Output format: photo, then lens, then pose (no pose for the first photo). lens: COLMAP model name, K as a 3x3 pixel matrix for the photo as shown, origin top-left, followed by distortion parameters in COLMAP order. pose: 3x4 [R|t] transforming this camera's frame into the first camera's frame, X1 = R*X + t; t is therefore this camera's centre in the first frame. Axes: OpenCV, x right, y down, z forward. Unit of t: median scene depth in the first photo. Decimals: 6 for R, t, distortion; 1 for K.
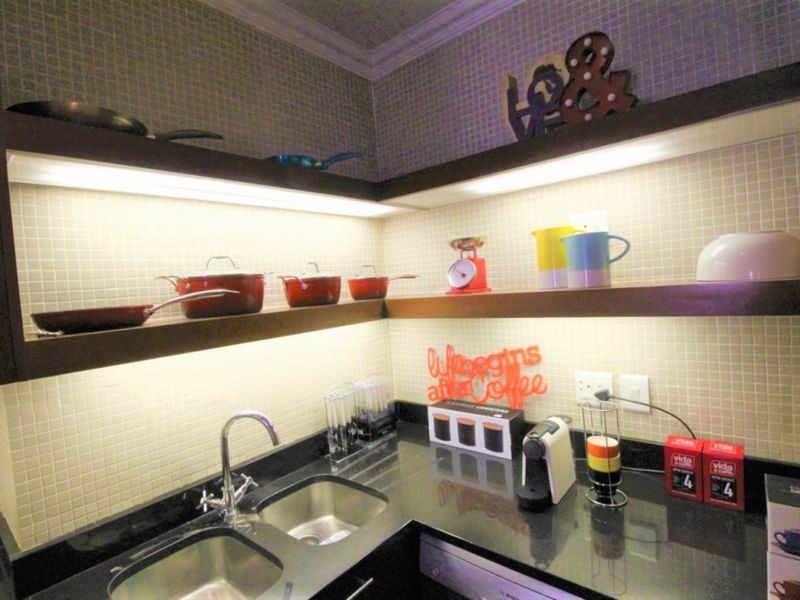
lens RADIAL K [[419.8, 0, 401.4], [0, 419.8, 297.9], [0, 0, 1]] dist [-0.001814, -0.000056]
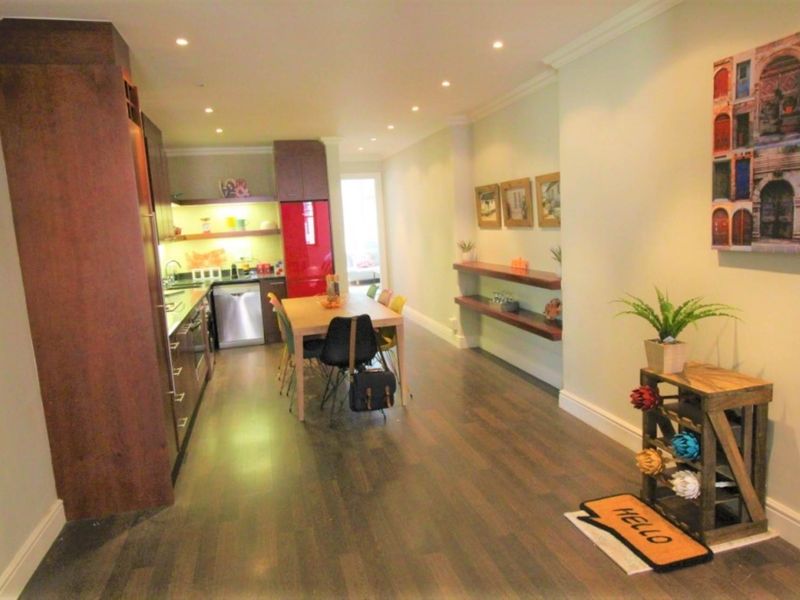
lens RADIAL K [[548.1, 0, 400.6], [0, 548.1, 297.6], [0, 0, 1]] dist [-0.000524, -0.000061]
pose [[0.579525, -0.071599, 0.811803, -2.908688], [0.048031, 0.997402, 0.053680, 0.391036], [-0.813538, 0.007883, 0.581459, -3.272957]]
